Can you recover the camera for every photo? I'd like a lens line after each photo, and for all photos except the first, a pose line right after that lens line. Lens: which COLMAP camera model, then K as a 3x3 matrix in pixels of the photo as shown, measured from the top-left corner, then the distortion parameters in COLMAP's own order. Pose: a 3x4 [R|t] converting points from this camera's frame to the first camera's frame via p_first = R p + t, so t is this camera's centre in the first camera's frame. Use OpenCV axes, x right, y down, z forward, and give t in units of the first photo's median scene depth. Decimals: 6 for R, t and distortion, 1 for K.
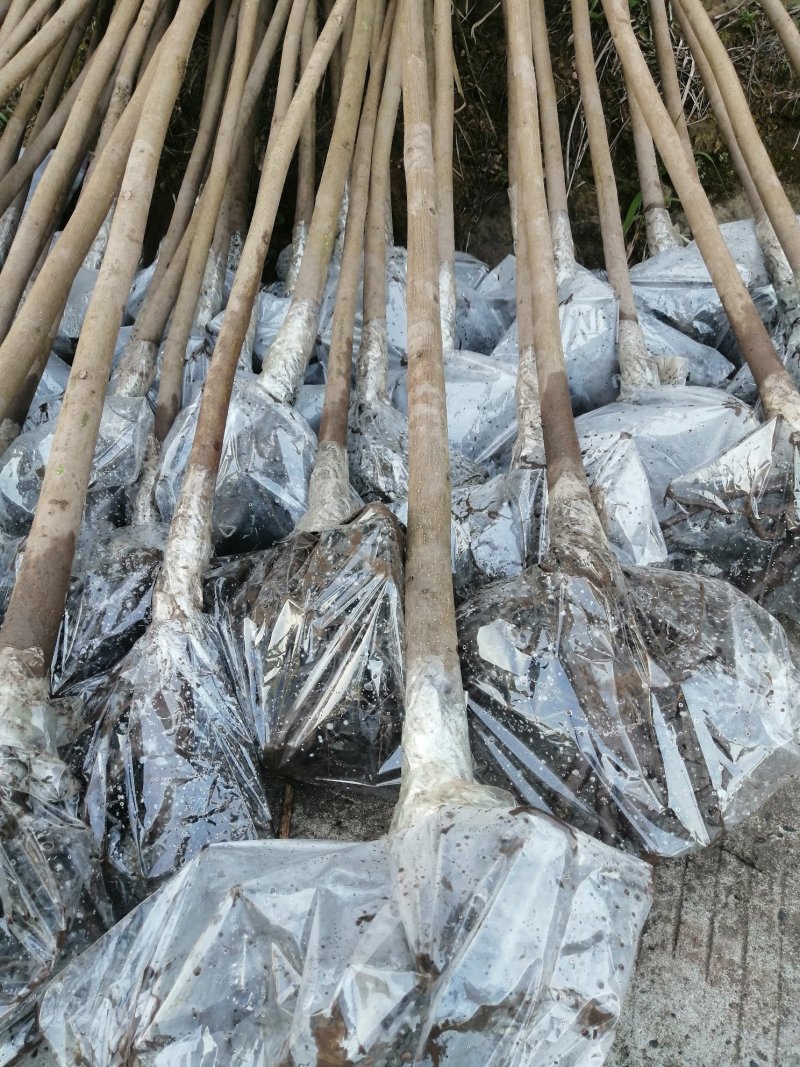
lens RADIAL K [[841.3, 0, 400.0], [0, 841.3, 533.5], [0, 0, 1]] dist [-0.003223, 0.013380]
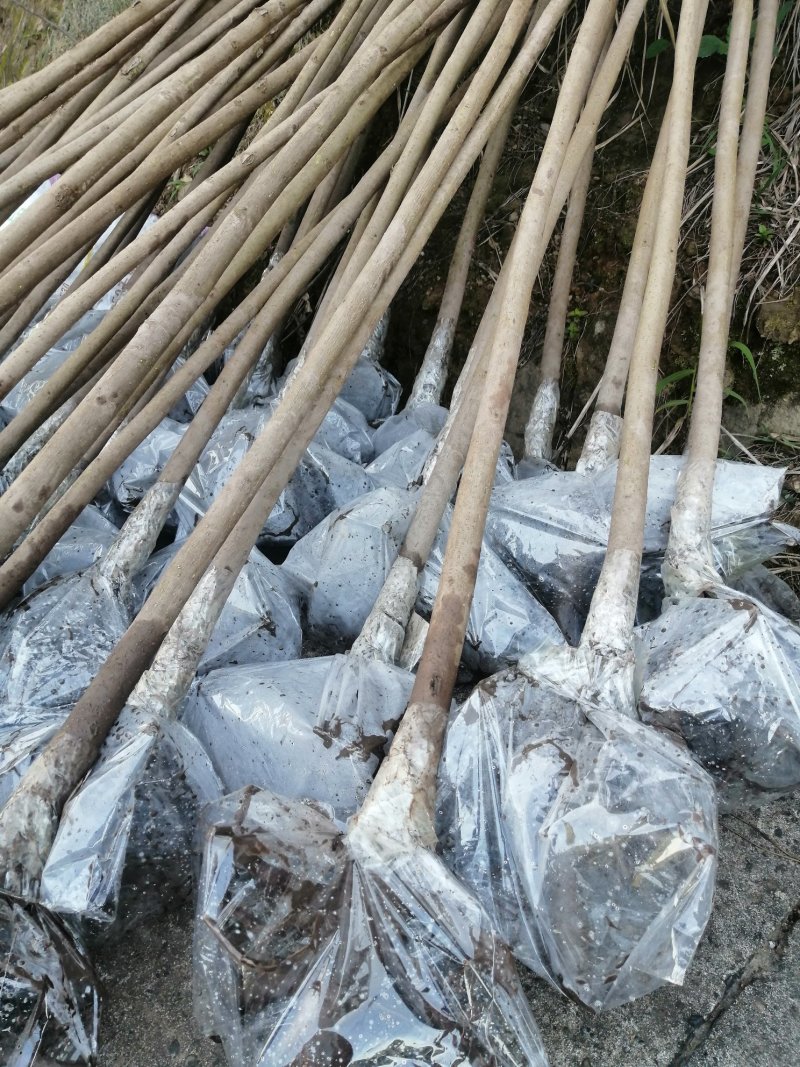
lens RADIAL K [[841.3, 0, 400.0], [0, 841.3, 533.5], [0, 0, 1]] dist [-0.003223, 0.013380]
pose [[0.885230, 0.252023, -0.390963, 0.934924], [-0.273655, 0.961828, 0.000398, -0.451723], [0.376139, 0.106637, 0.920406, 0.420831]]
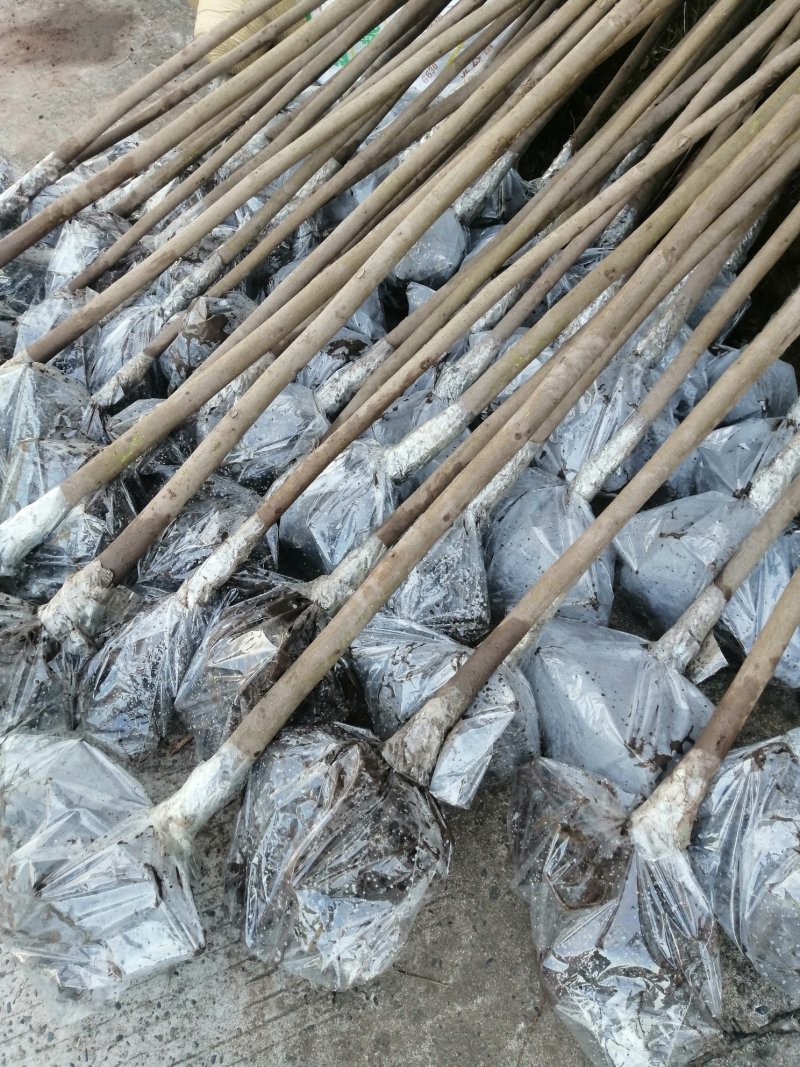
lens RADIAL K [[841.3, 0, 400.0], [0, 841.3, 533.5], [0, 0, 1]] dist [-0.003223, 0.013380]
pose [[0.681976, 0.612077, -0.400337, 0.605560], [-0.431335, 0.778647, 0.455696, -0.963522], [0.590643, -0.138094, 0.795029, 0.015936]]
